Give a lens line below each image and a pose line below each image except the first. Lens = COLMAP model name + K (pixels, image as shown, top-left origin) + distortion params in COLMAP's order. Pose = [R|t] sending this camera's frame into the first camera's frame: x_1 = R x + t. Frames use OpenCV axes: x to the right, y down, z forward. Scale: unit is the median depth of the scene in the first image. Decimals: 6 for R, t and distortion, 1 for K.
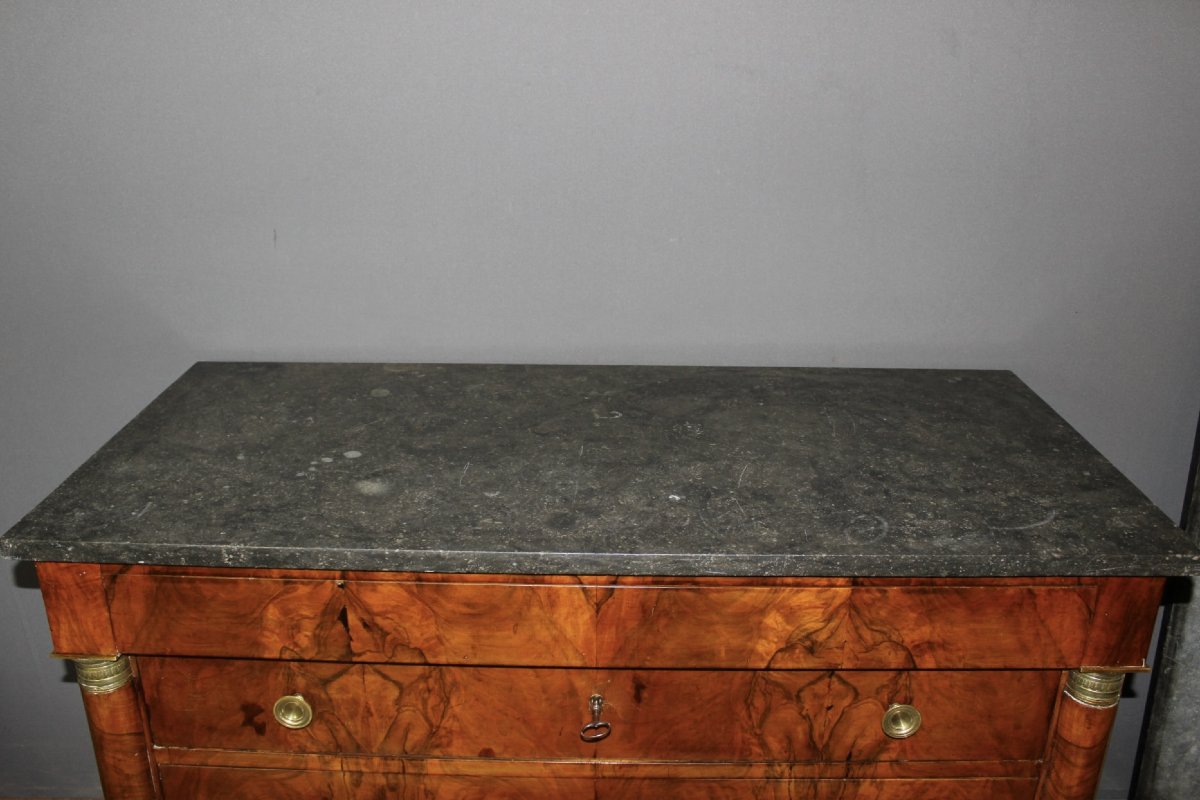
lens RADIAL K [[1032.1, 0, 582.5], [0, 1032.1, 401.3], [0, 0, 1]] dist [-0.157948, 0.125348]
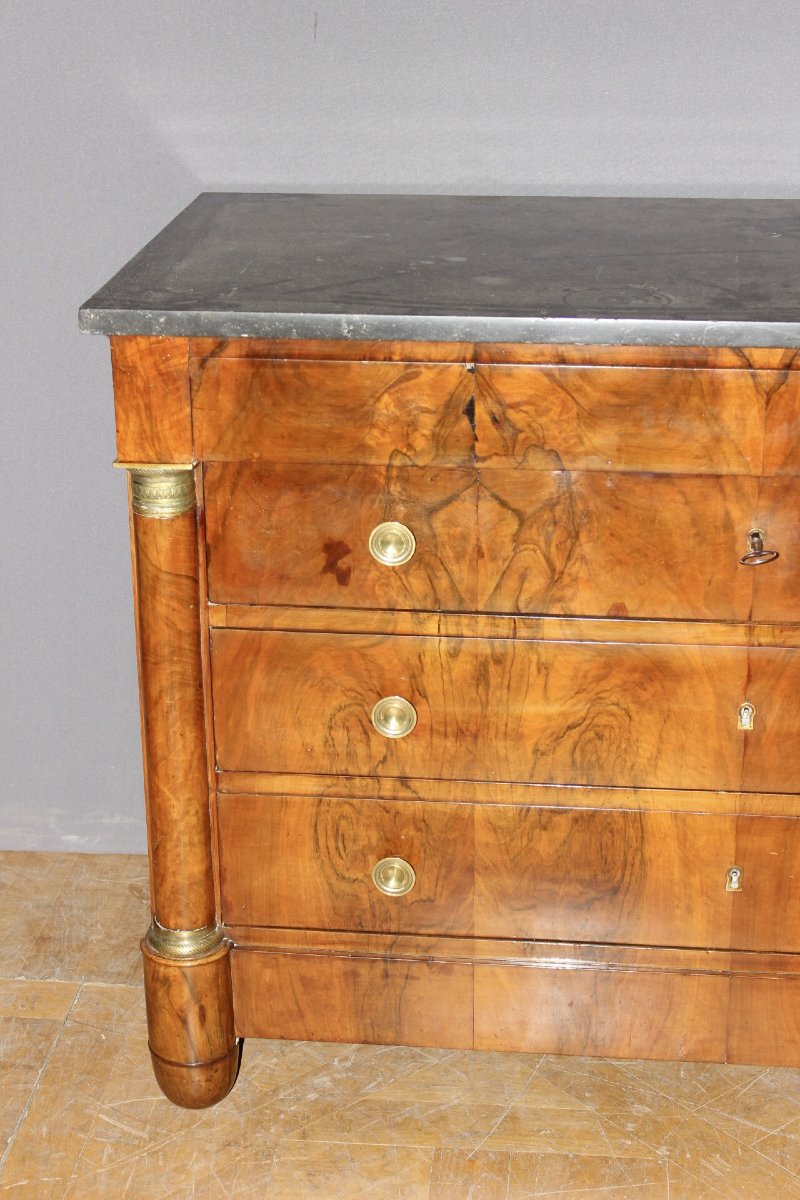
lens RADIAL K [[2093.3, 0, 384.0], [0, 2093.3, 619.3], [0, 0, 1]] dist [-0.023081, 0.274235]
pose [[0.995619, 0.022824, -0.090677, -0.134883], [-0.021040, 0.999567, 0.020586, 0.336969], [0.091107, -0.018588, 0.995668, -0.746125]]
